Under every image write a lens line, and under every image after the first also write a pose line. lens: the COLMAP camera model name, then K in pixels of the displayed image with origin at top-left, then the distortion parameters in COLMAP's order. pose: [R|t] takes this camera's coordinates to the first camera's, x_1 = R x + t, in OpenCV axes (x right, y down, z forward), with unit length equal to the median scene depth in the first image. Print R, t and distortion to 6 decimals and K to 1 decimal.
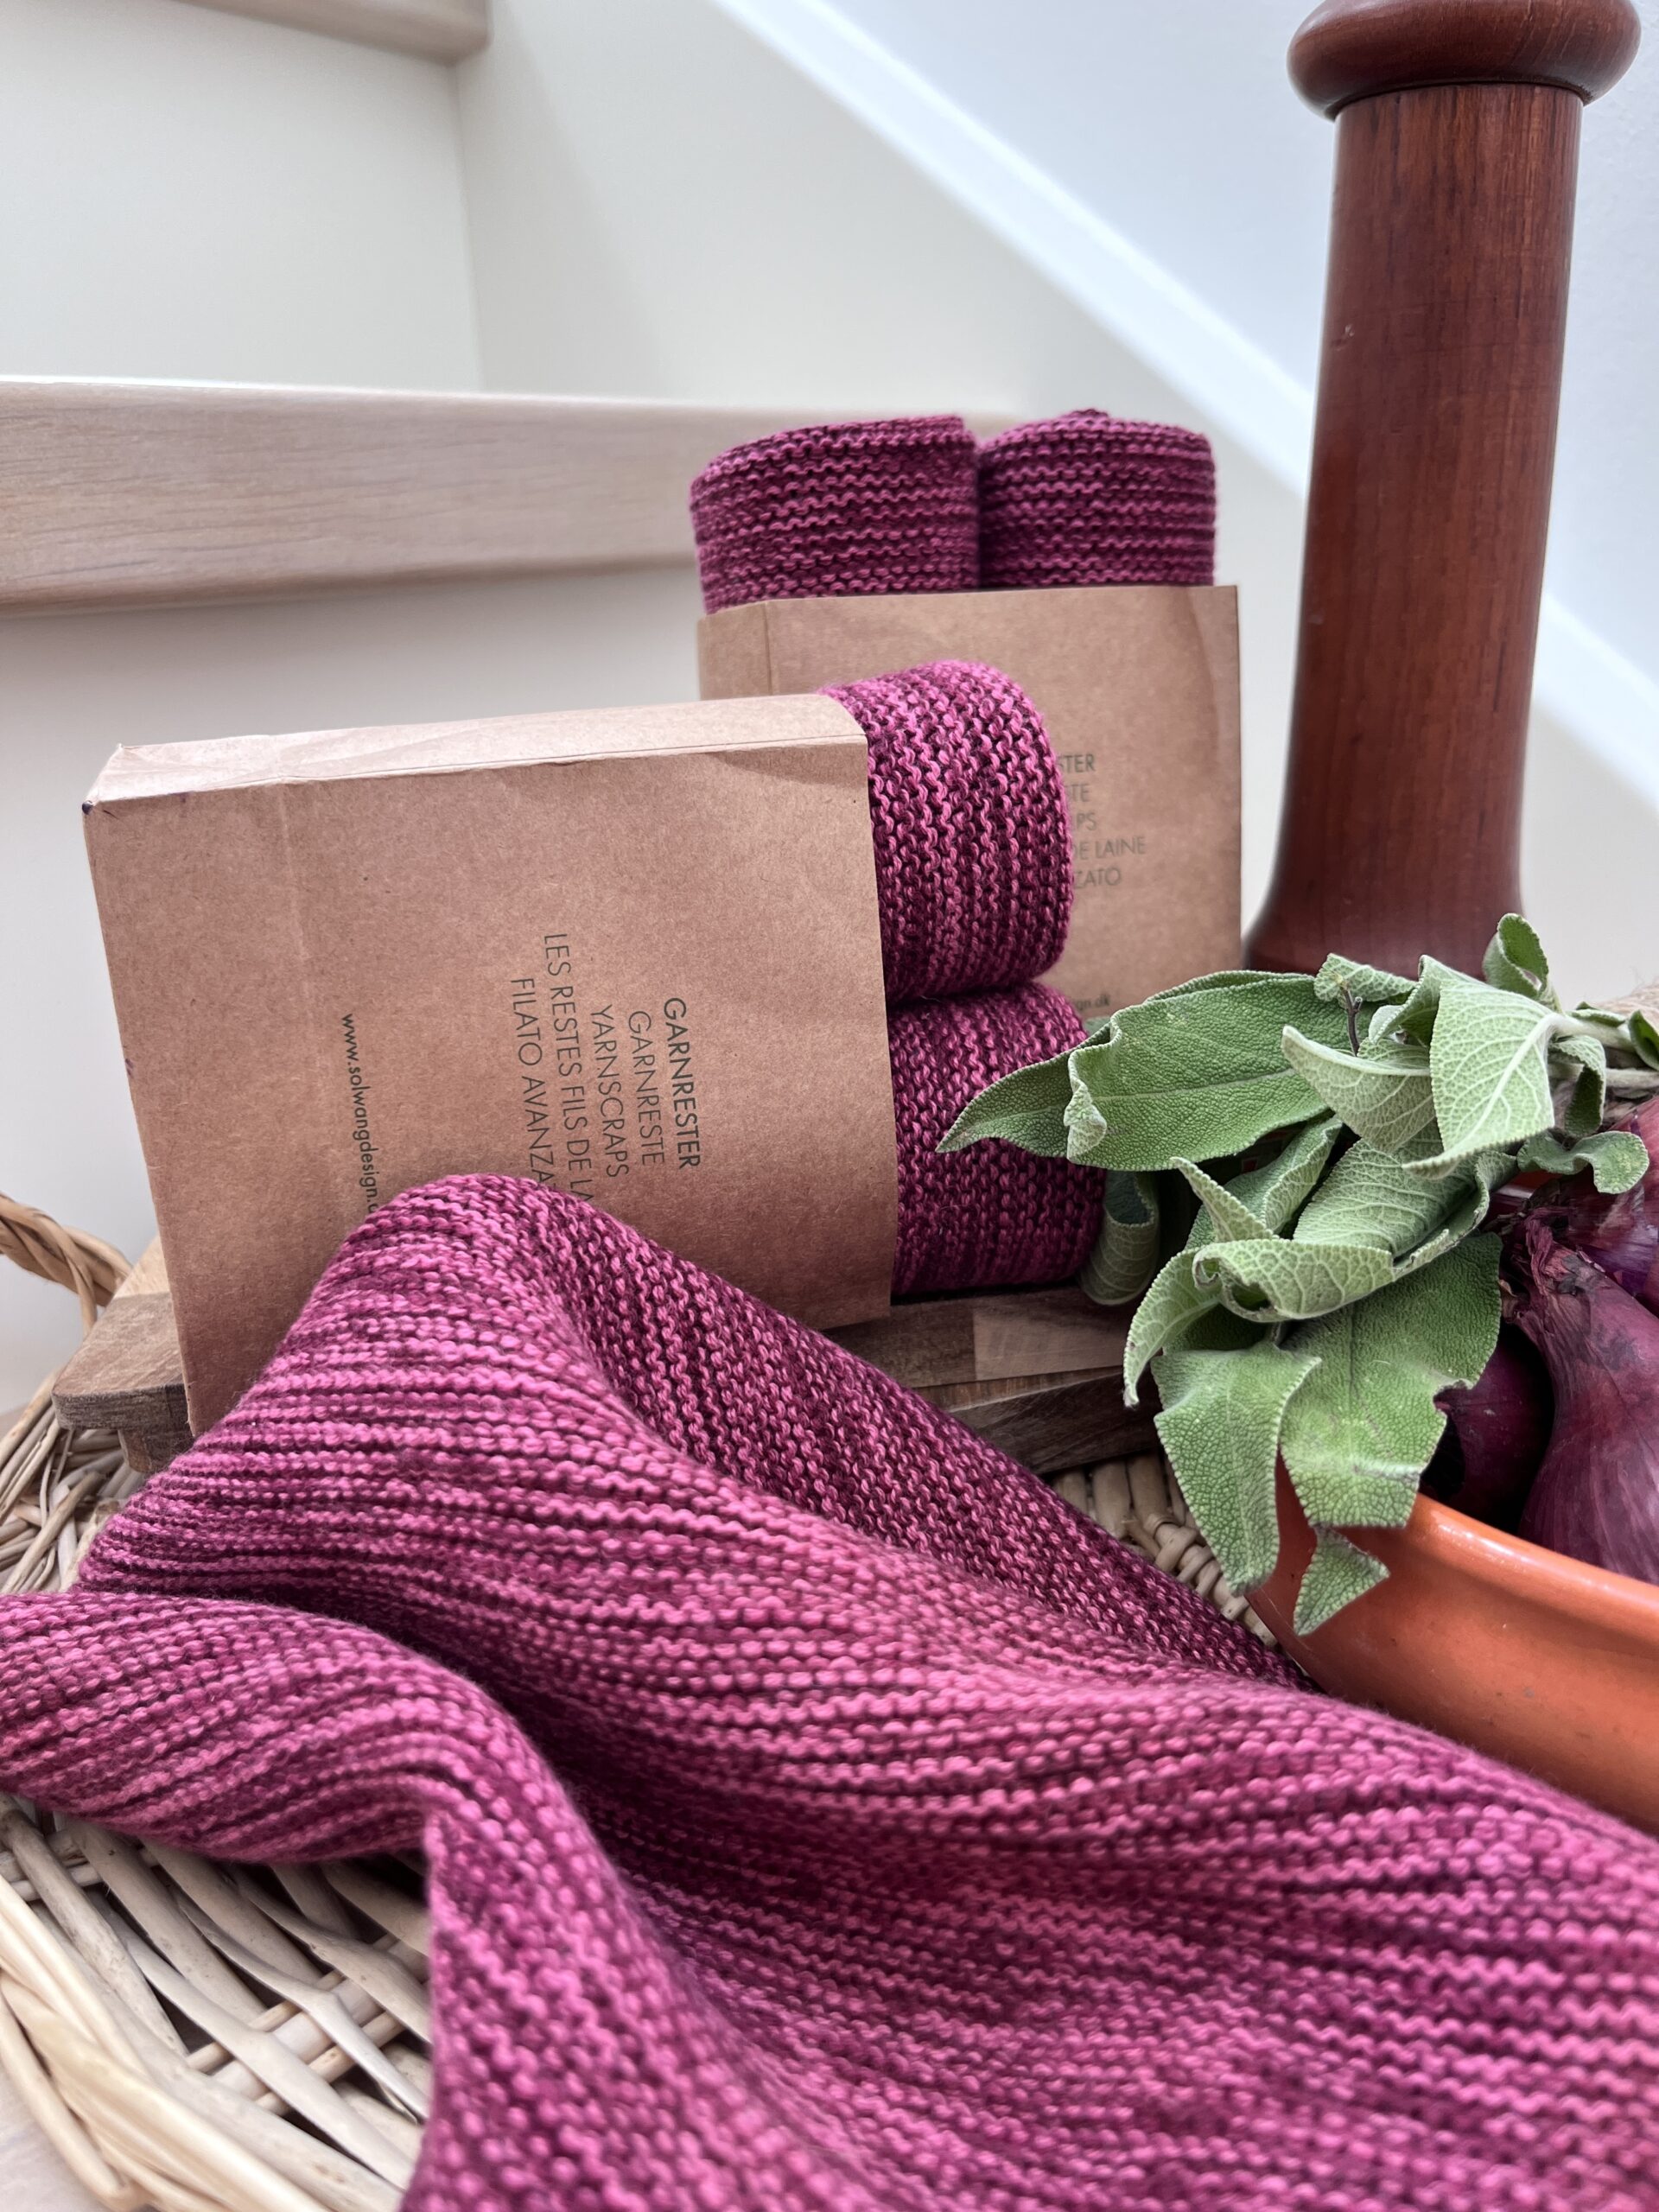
lens RADIAL K [[1719.7, 0, 829.5], [0, 1719.7, 1106.0], [0, 0, 1]] dist [0.002439, -0.017758]
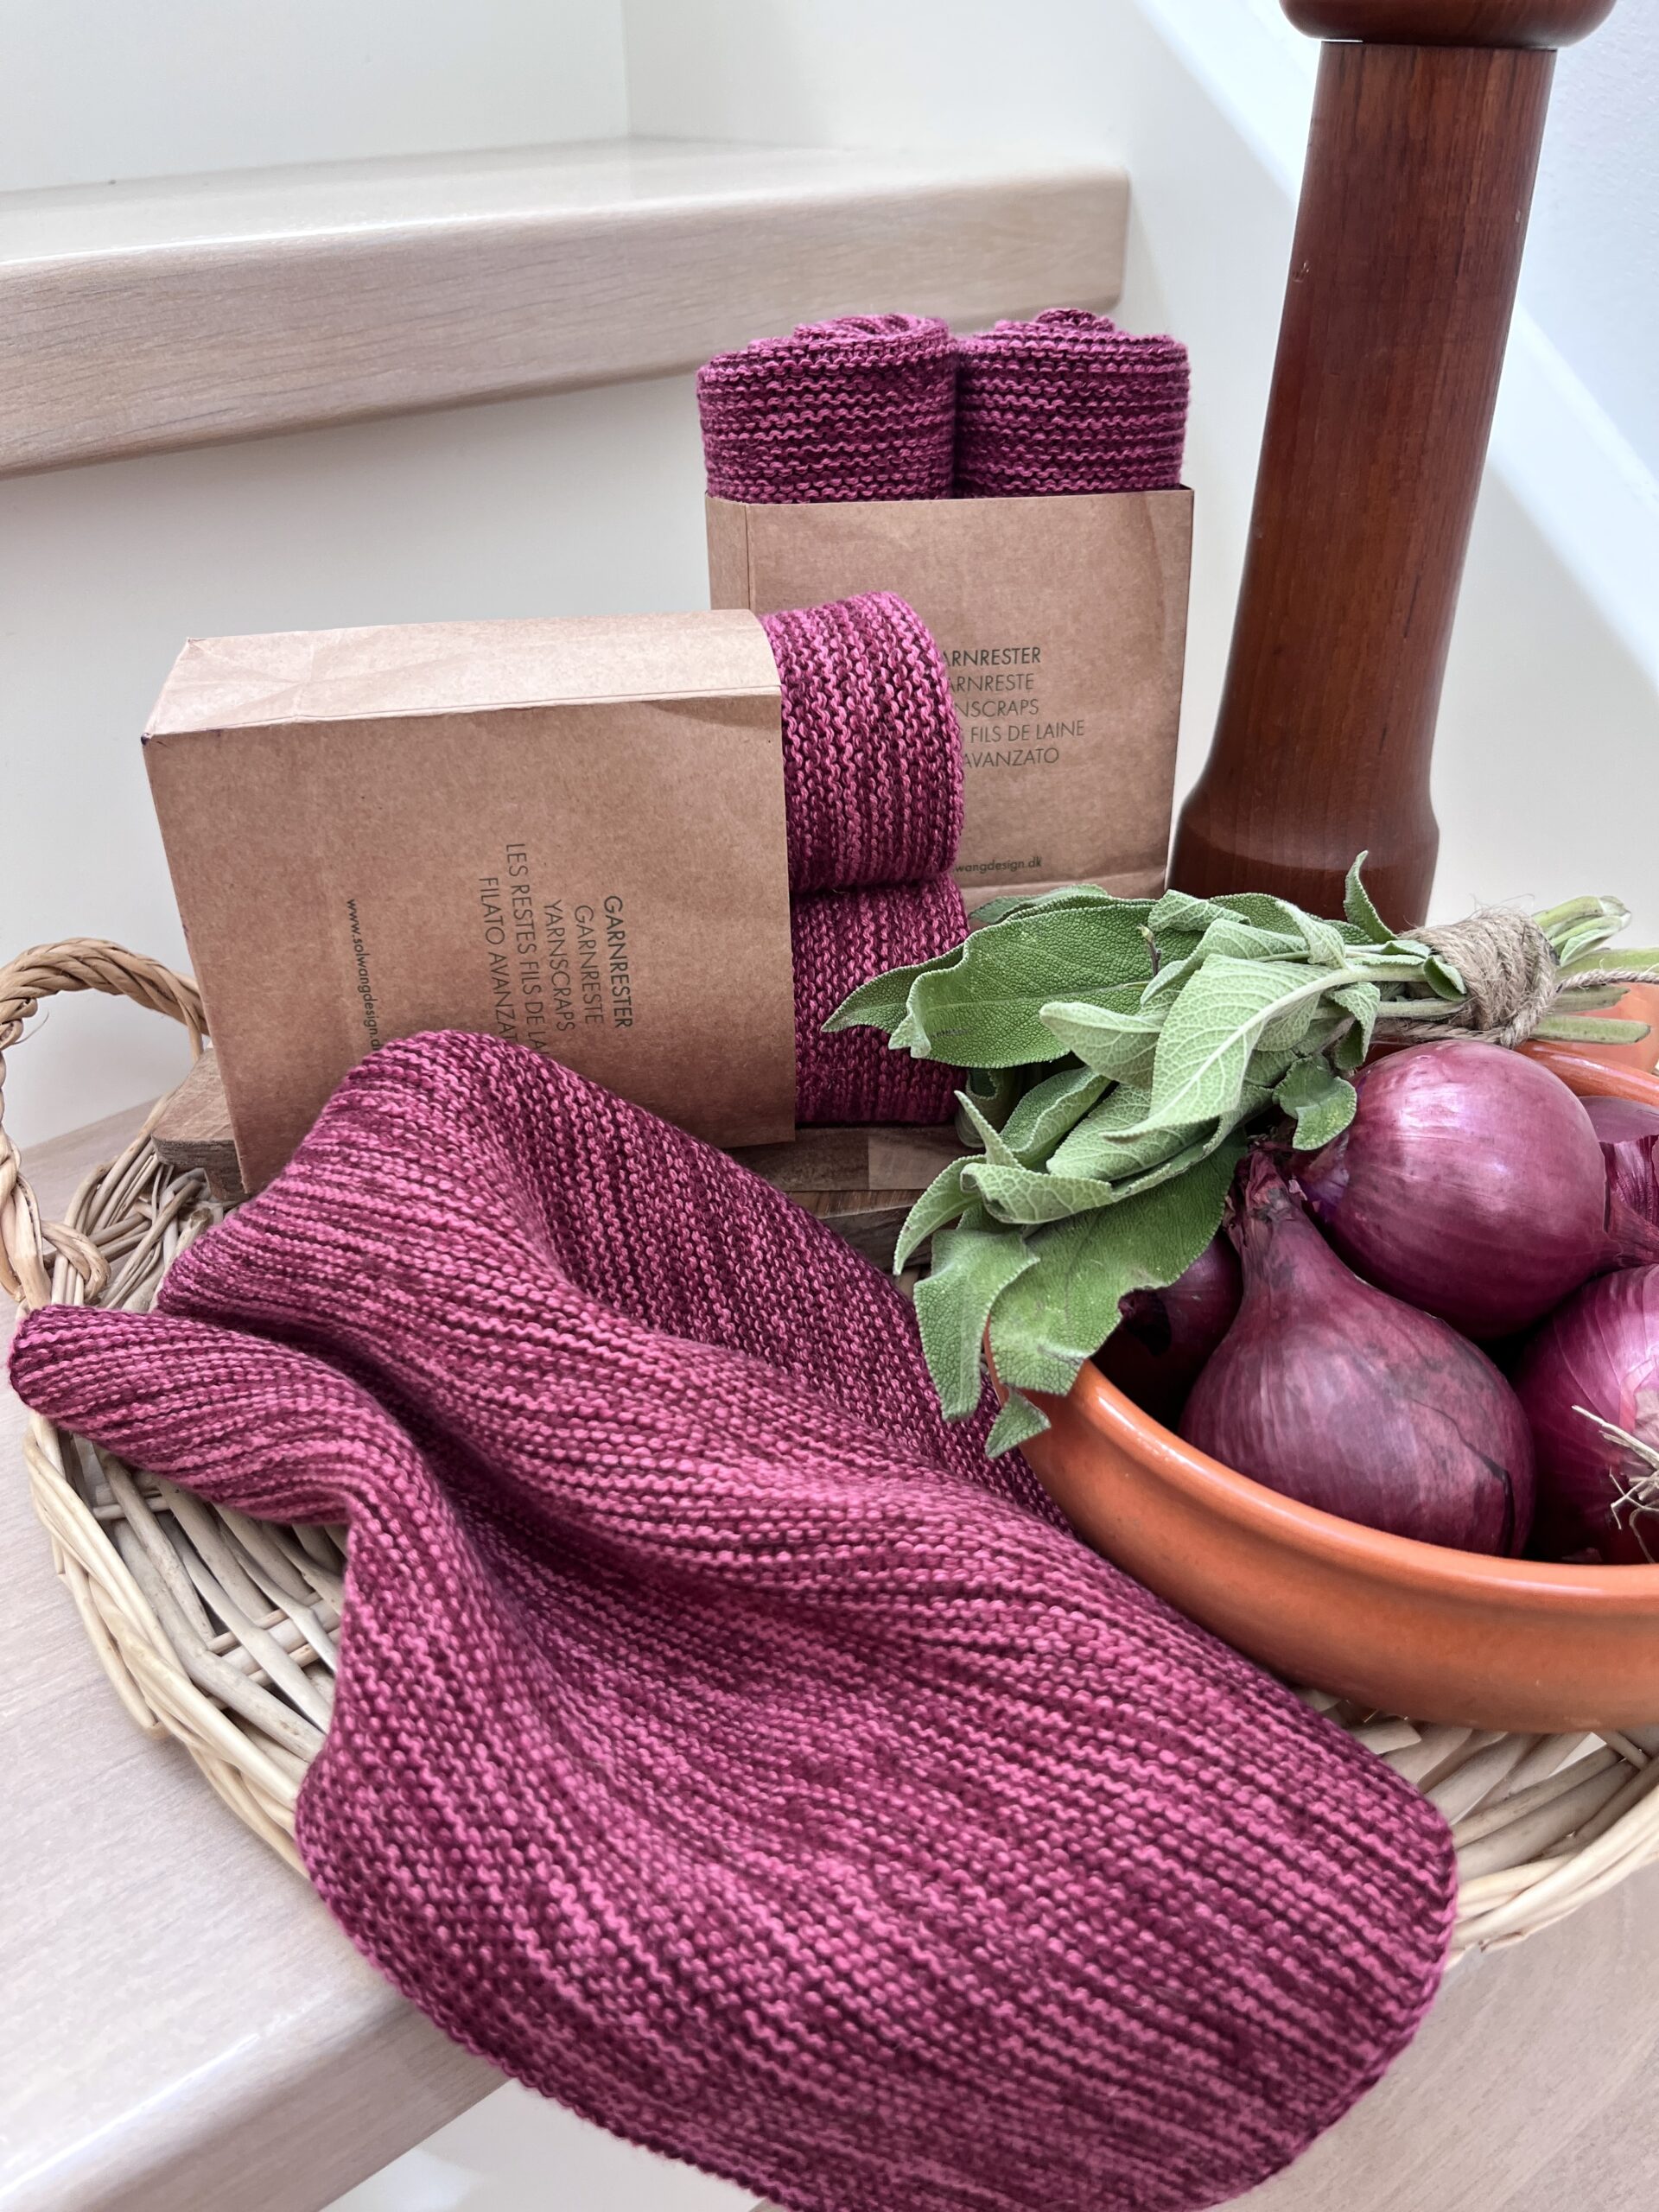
lens RADIAL K [[1710.9, 0, 829.5], [0, 1710.9, 1106.0], [0, 0, 1]] dist [-0.001014, 0.004477]
pose [[0.991295, 0.093519, -0.092673, 0.239713], [-0.069824, 0.970172, 0.232146, -0.264431], [0.111619, -0.223654, 0.968256, -0.262700]]
